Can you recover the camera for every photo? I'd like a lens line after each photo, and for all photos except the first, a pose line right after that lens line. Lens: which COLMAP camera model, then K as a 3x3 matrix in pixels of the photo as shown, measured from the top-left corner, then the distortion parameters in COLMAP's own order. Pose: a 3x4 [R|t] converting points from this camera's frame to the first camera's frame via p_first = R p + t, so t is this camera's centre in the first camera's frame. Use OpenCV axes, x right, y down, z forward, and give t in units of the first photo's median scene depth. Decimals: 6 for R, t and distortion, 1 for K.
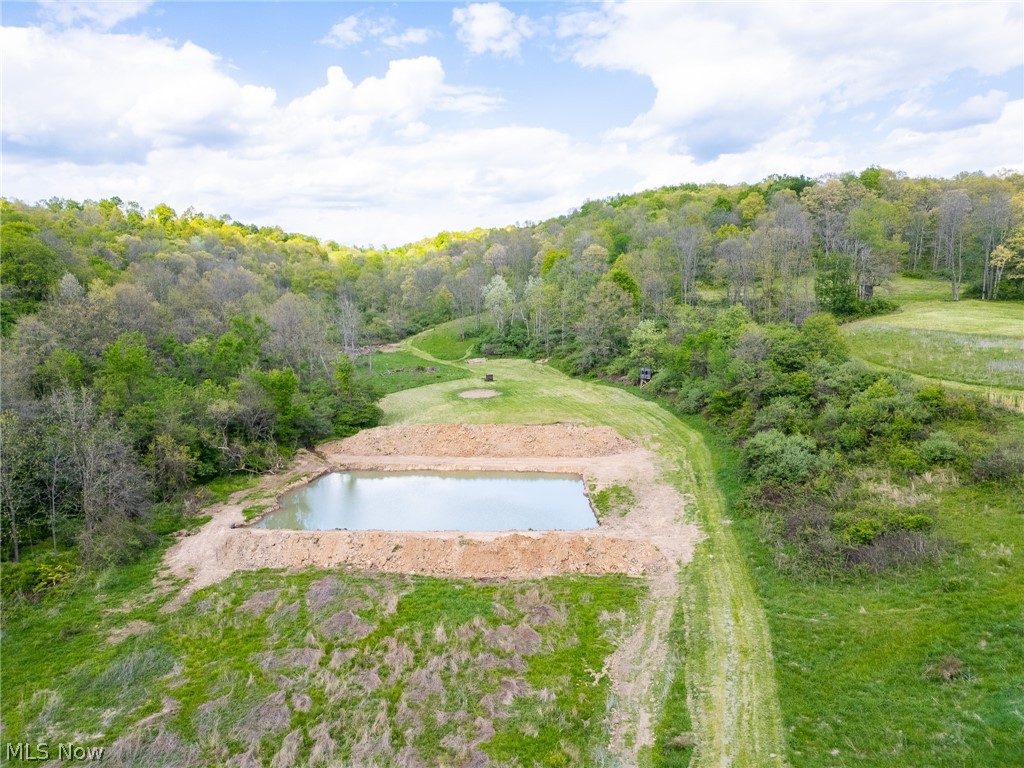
lens RADIAL K [[712.9, 0, 512.0], [0, 712.9, 384.0], [0, 0, 1]] dist [0.087402, -0.085837]
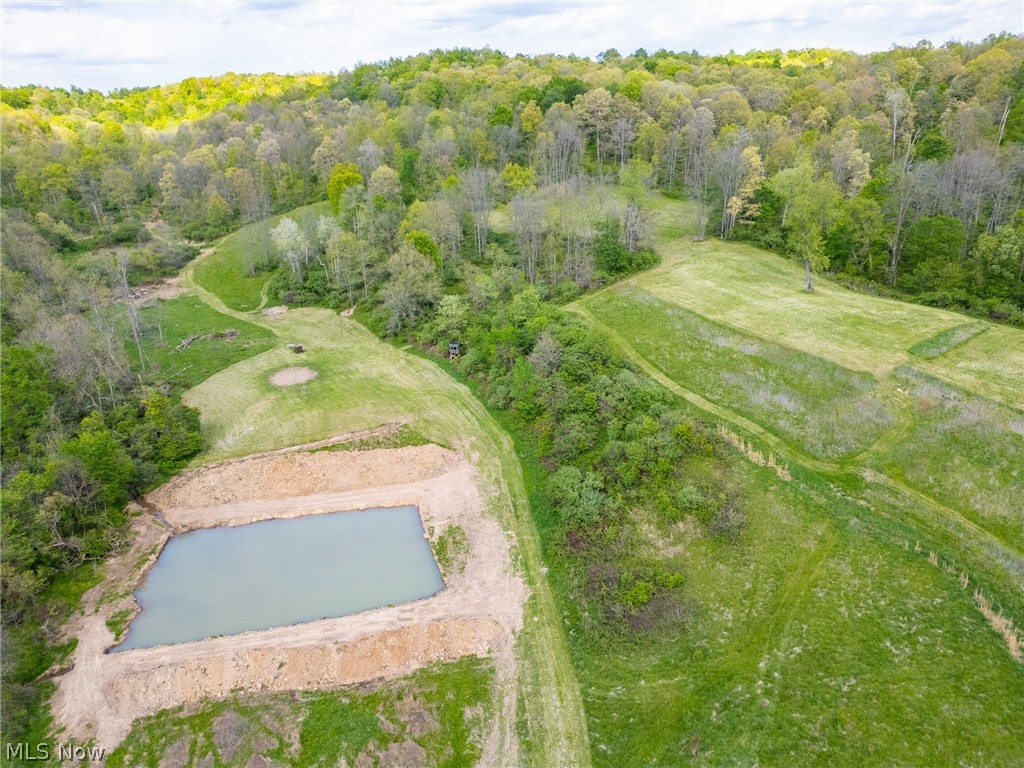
lens RADIAL K [[712.9, 0, 512.0], [0, 712.9, 384.0], [0, 0, 1]] dist [0.087402, -0.085837]
pose [[0.954842, -0.114692, 0.274085, -0.048073], [0.050038, 0.971389, 0.232162, -0.310980], [-0.292871, -0.207963, 0.933262, -0.075860]]
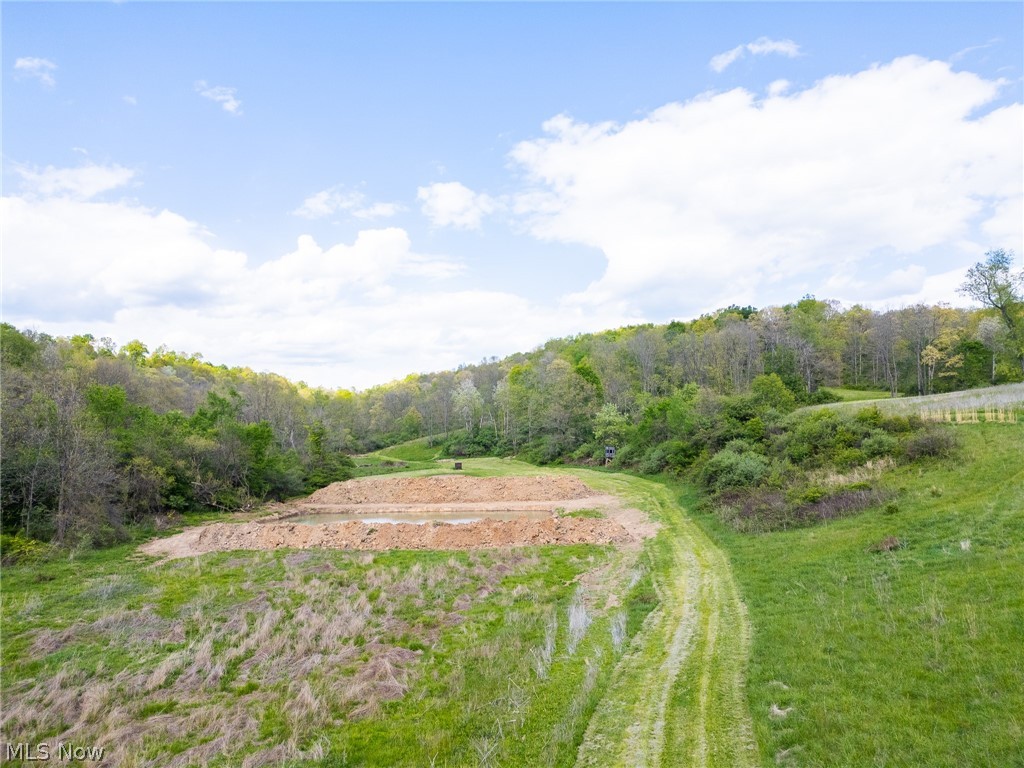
lens RADIAL K [[712.9, 0, 512.0], [0, 712.9, 384.0], [0, 0, 1]] dist [0.087402, -0.085837]
pose [[0.998865, 0.005699, 0.047298, -0.006733], [0.004442, 0.977351, -0.211578, 0.158784], [-0.047432, 0.211548, 0.976216, -0.035737]]
